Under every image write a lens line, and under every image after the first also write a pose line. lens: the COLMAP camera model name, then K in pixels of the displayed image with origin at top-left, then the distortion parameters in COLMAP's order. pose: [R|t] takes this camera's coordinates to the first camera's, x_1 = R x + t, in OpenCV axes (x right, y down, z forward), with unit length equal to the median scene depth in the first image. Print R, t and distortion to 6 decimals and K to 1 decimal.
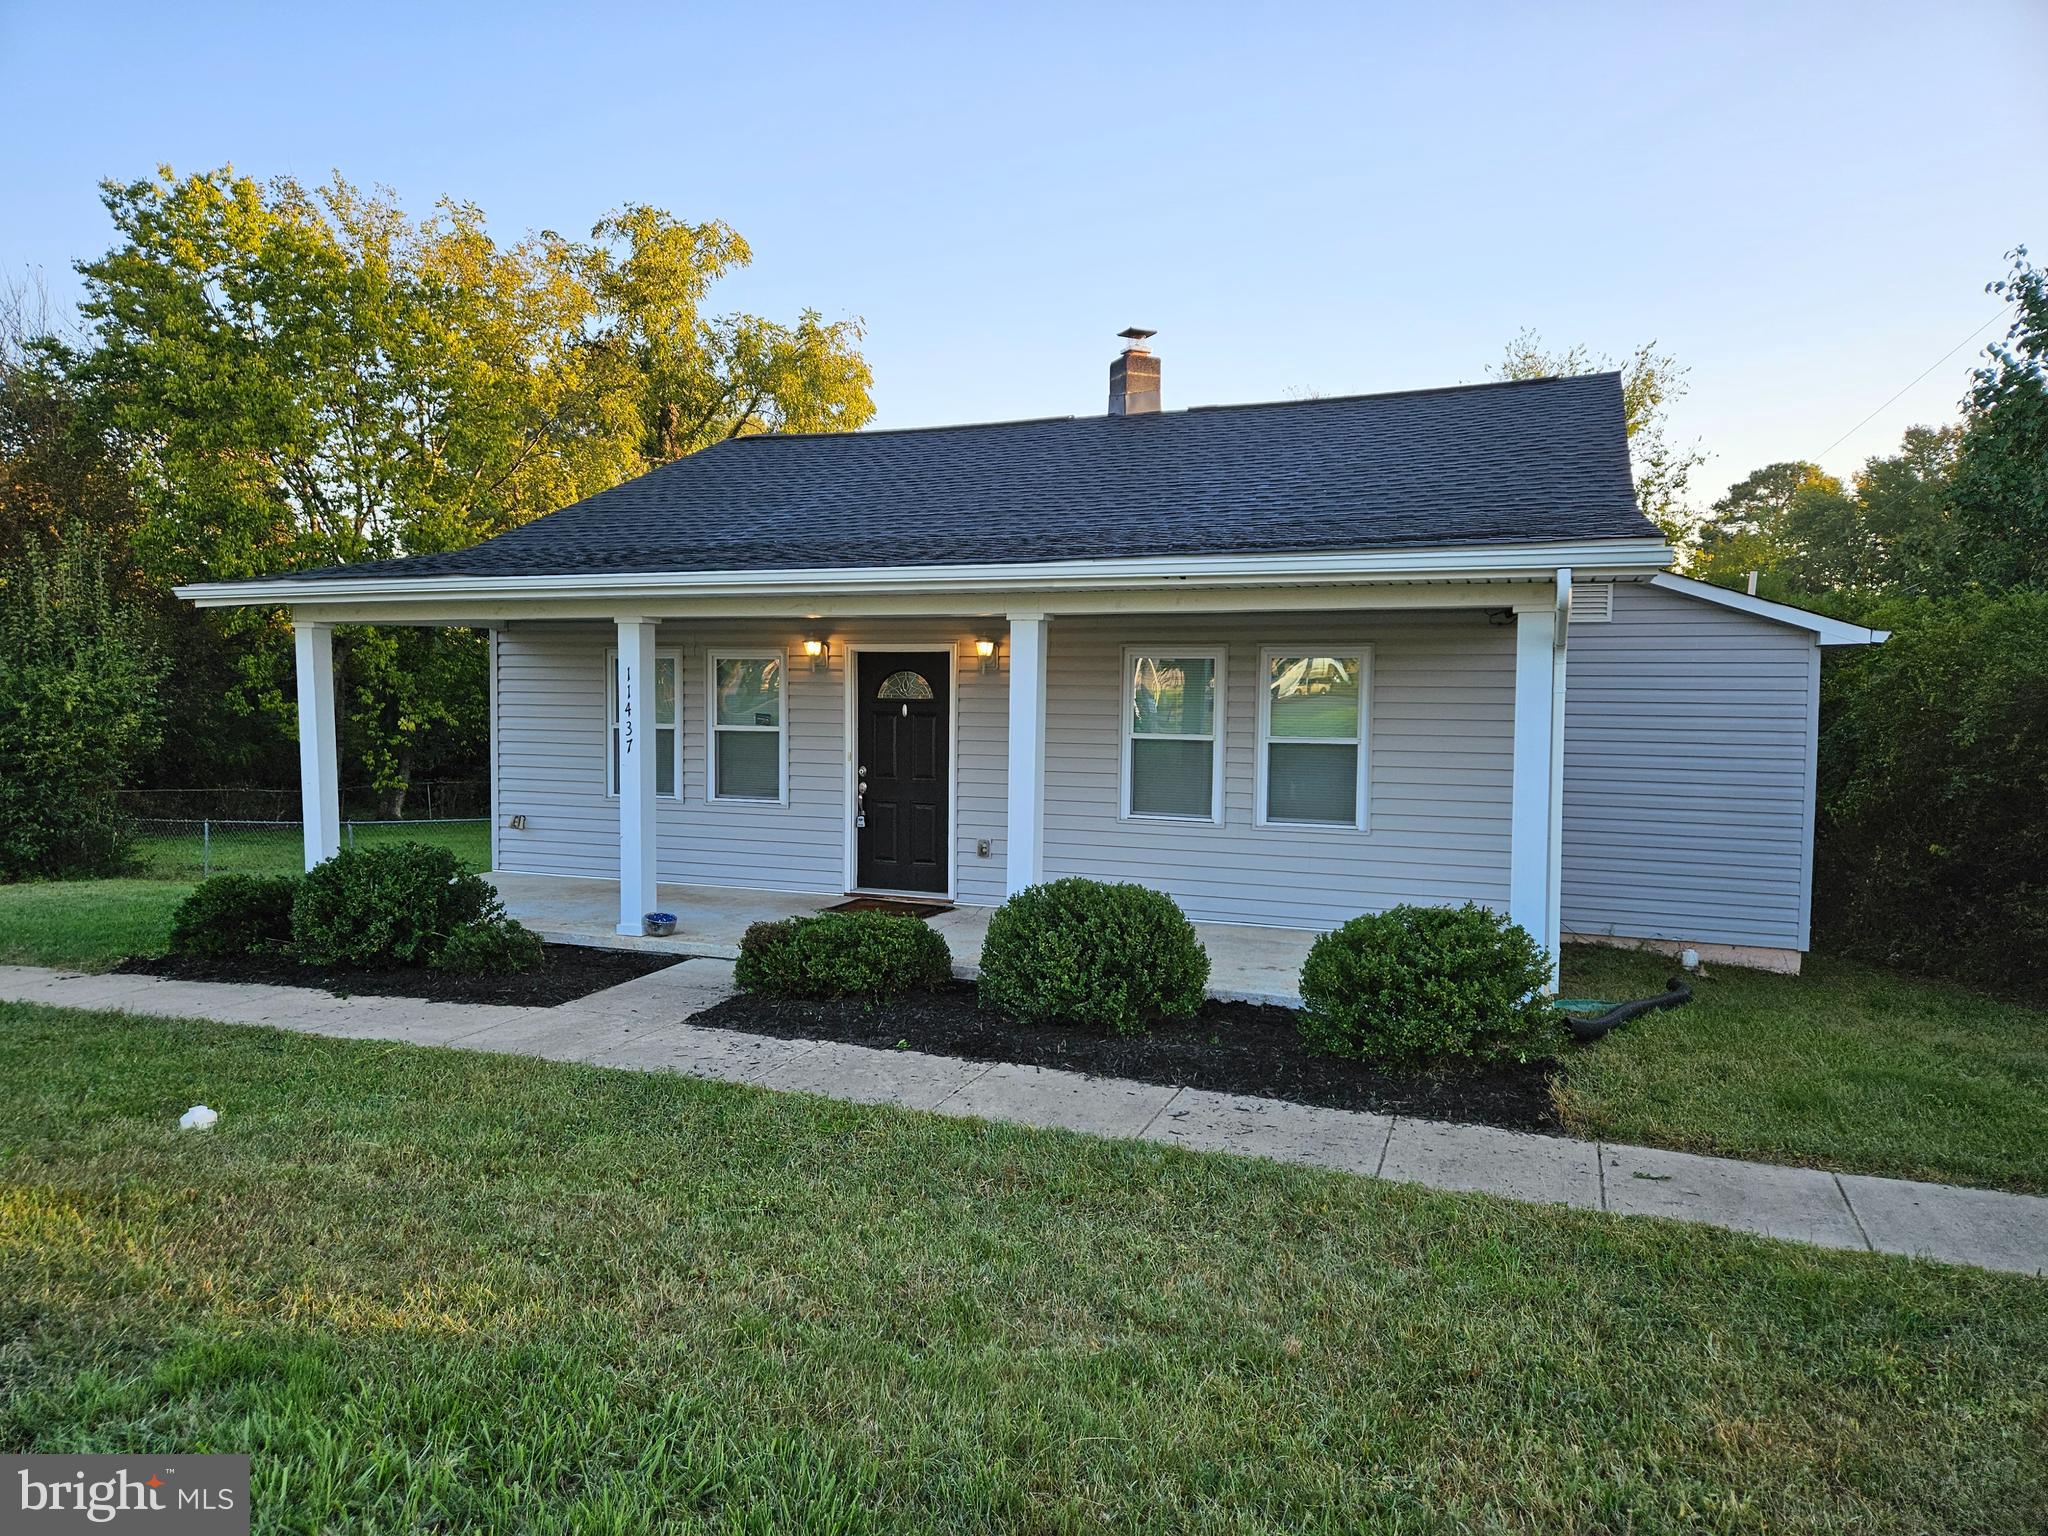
lens RADIAL K [[1355.3, 0, 1024.5], [0, 1355.3, 764.8], [0, 0, 1]] dist [0.035403, -0.020996]
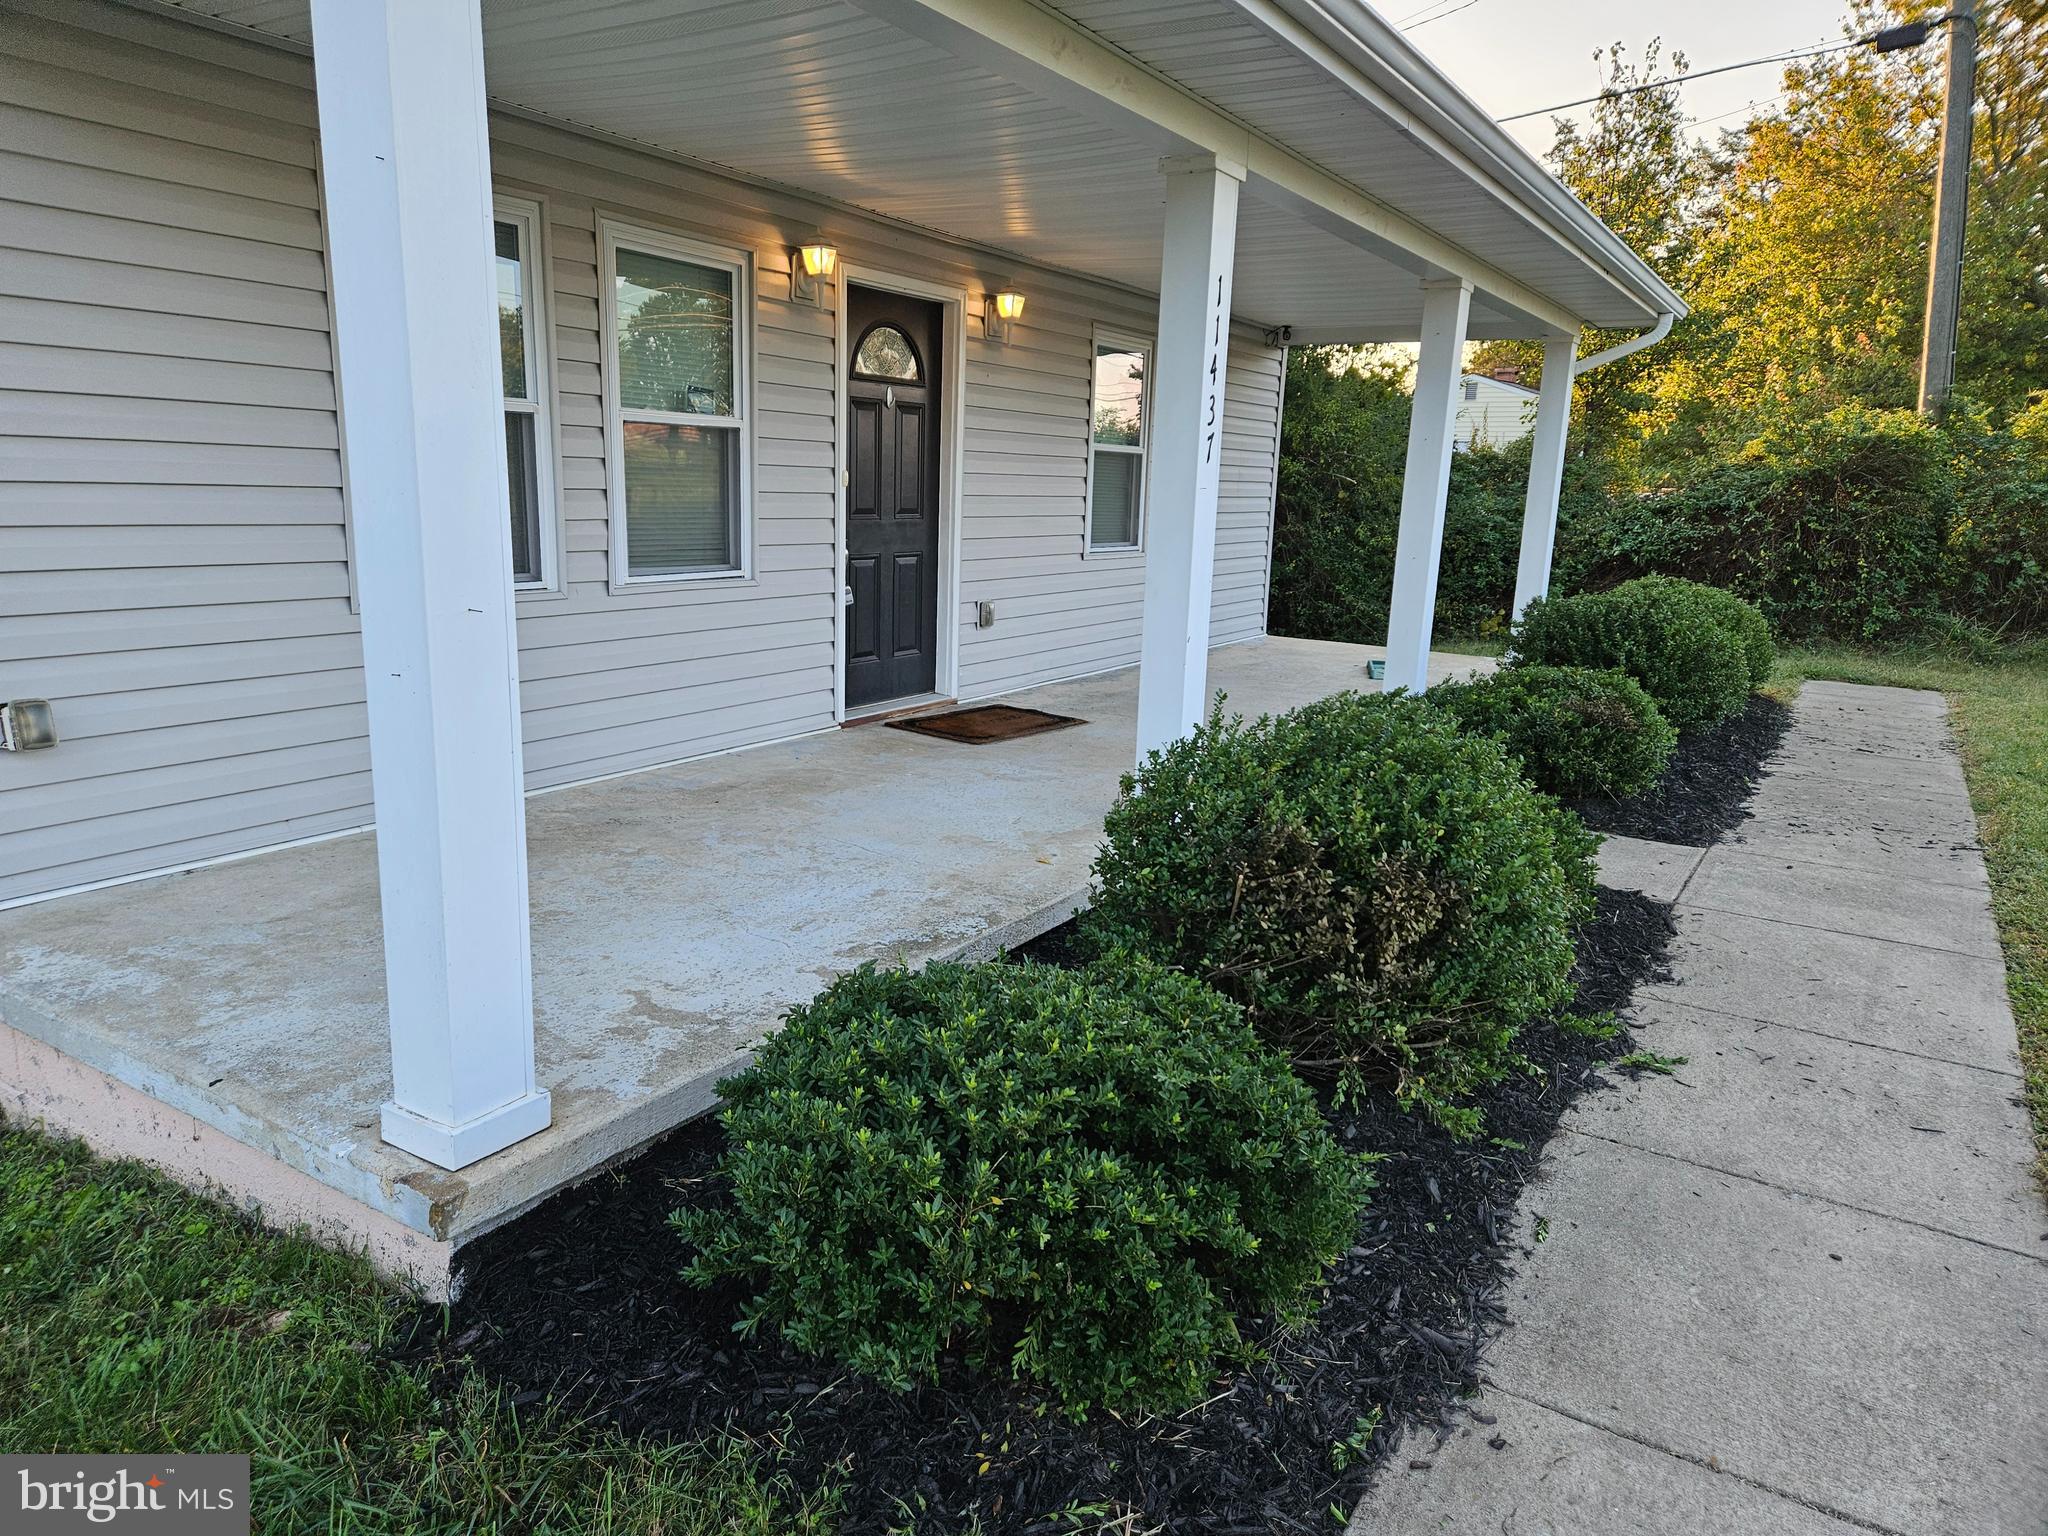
lens RADIAL K [[1355.3, 0, 1023.2], [0, 1355.3, 771.2], [0, 0, 1]] dist [0.035403, -0.020996]
pose [[0.161731, -0.215690, 0.962975, -0.653522], [0.031692, 0.976454, 0.213386, -0.005230], [-0.986326, -0.003992, 0.164759, 0.813387]]
